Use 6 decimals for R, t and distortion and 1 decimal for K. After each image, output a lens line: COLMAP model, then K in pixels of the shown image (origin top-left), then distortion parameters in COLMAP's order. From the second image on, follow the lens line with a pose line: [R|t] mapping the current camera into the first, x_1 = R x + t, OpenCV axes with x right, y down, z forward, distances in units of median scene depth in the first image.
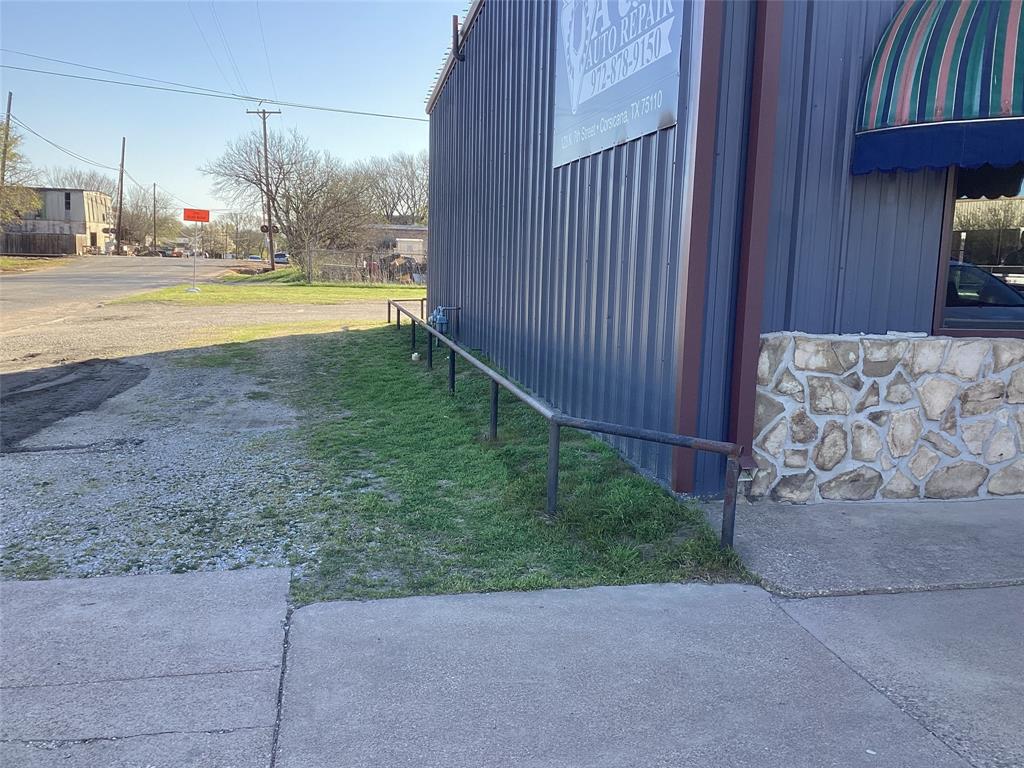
lens RADIAL K [[933.6, 0, 511.6], [0, 933.6, 383.3], [0, 0, 1]] dist [0.021068, 0.000000]
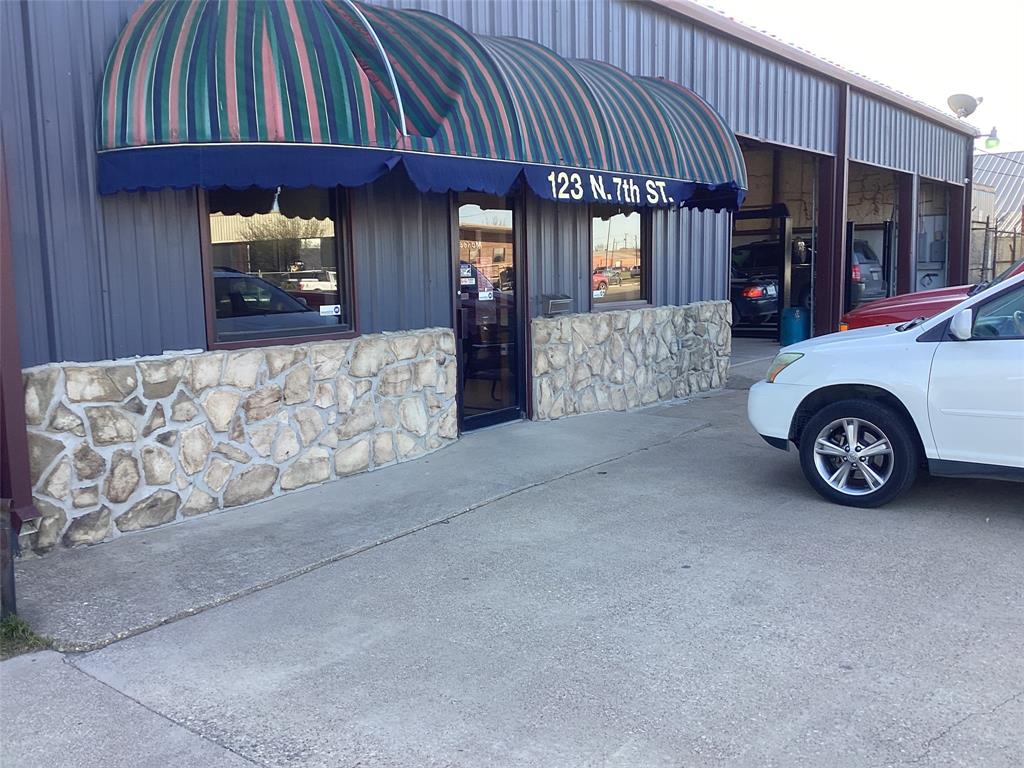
lens RADIAL K [[933.6, 0, 506.9], [0, 933.6, 387.4], [0, 0, 1]] dist [0.021068, 0.000000]
pose [[0.756949, -0.130551, 0.640300, 0.036880], [0.138803, 0.989603, 0.037681, -0.004626], [-0.638562, 0.060353, 0.767200, 0.005949]]
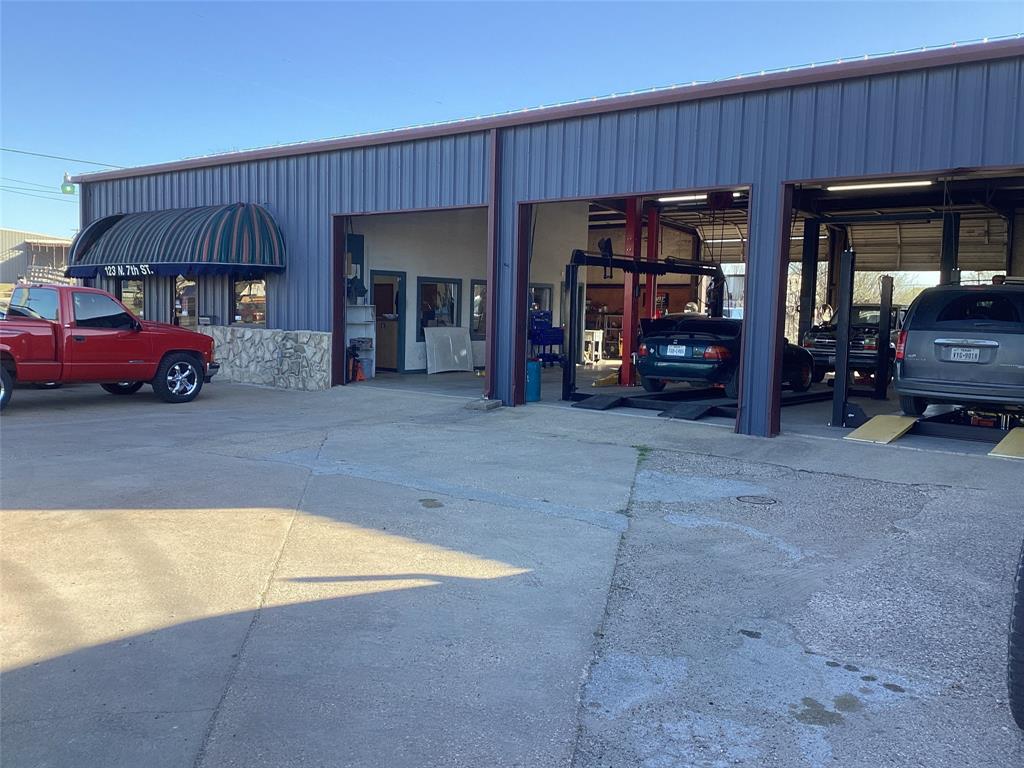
lens RADIAL K [[933.6, 0, 511.5], [0, 933.6, 381.6], [0, 0, 1]] dist [0.021068, 0.000000]
pose [[0.634734, 0.047058, -0.771297, 3.263038], [-0.114675, 0.992828, -0.033797, 0.098563], [0.764175, 0.109900, 0.635578, -0.088412]]
